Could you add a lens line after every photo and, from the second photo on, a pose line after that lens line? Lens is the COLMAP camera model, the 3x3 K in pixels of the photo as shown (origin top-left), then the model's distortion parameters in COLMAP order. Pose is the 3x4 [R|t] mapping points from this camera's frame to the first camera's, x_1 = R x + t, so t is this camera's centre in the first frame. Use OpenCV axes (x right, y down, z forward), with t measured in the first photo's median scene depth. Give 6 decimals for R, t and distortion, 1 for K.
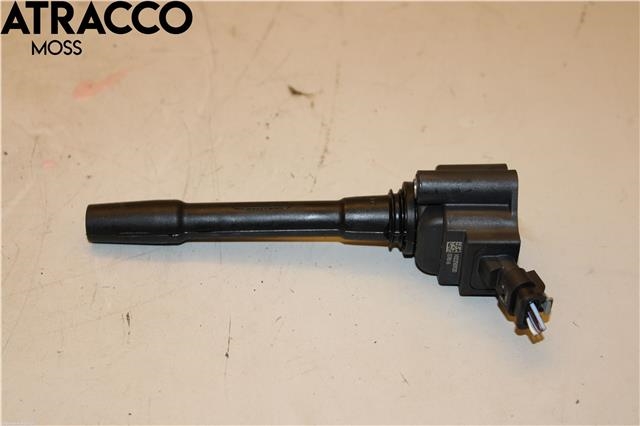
lens RADIAL K [[1122.5, 0, 320.0], [0, 1122.5, 213.0], [0, 0, 1]] dist [0.010572, 0.068306]
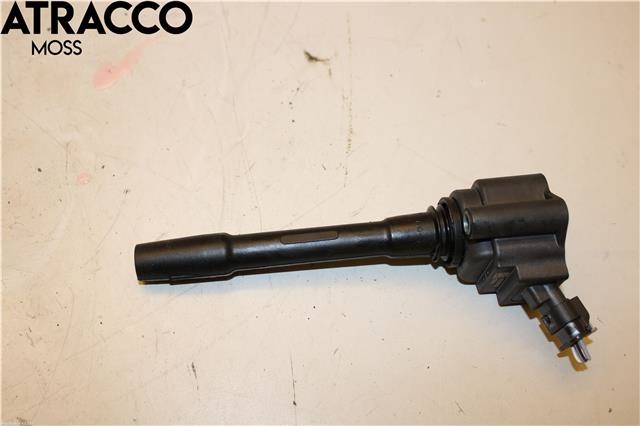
lens RADIAL K [[728.2, 0, 320.0], [0, 728.2, 213.0], [0, 0, 1]] dist [-0.091054, 0.056654]
pose [[0.994568, -0.077099, 0.069931, -0.085369], [0.045043, 0.924462, 0.378605, -0.271135], [-0.093839, -0.373398, 0.922913, 0.402459]]
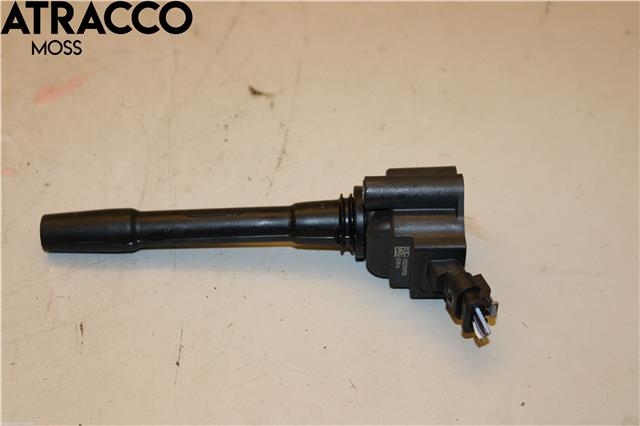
lens RADIAL K [[1122.5, 0, 320.0], [0, 1122.5, 213.0], [0, 0, 1]] dist [0.010572, 0.068306]
pose [[0.999683, -0.019160, -0.016362, 0.060045], [0.019671, 0.999305, 0.031659, -0.036167], [0.015744, -0.031971, 0.999365, -0.008774]]
